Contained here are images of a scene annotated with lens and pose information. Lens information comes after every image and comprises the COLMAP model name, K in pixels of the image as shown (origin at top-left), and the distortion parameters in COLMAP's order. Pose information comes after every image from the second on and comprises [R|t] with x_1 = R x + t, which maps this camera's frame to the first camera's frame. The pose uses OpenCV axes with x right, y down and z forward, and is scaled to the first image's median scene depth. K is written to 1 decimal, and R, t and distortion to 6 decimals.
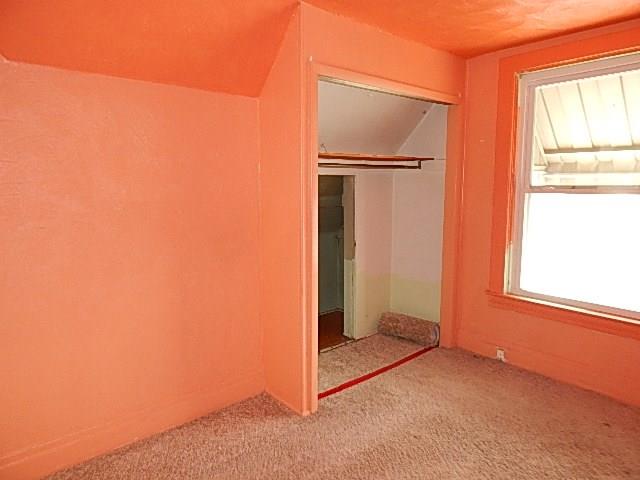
lens RADIAL K [[430.0, 0, 320.0], [0, 430.0, 240.0], [0, 0, 1]] dist [-0.005182, -0.001848]
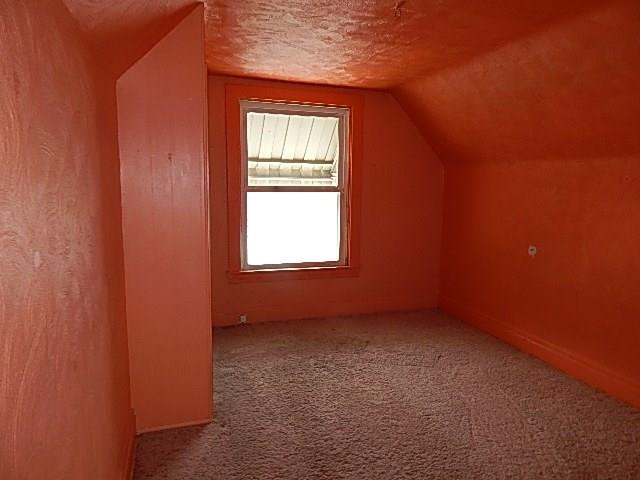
lens RADIAL K [[430.0, 0, 320.0], [0, 430.0, 240.0], [0, 0, 1]] dist [-0.005182, -0.001848]
pose [[0.357576, -0.121456, 0.925952, -0.700109], [0.119434, 0.989312, 0.083645, -0.047342], [-0.926215, 0.080680, 0.368260, 0.322995]]
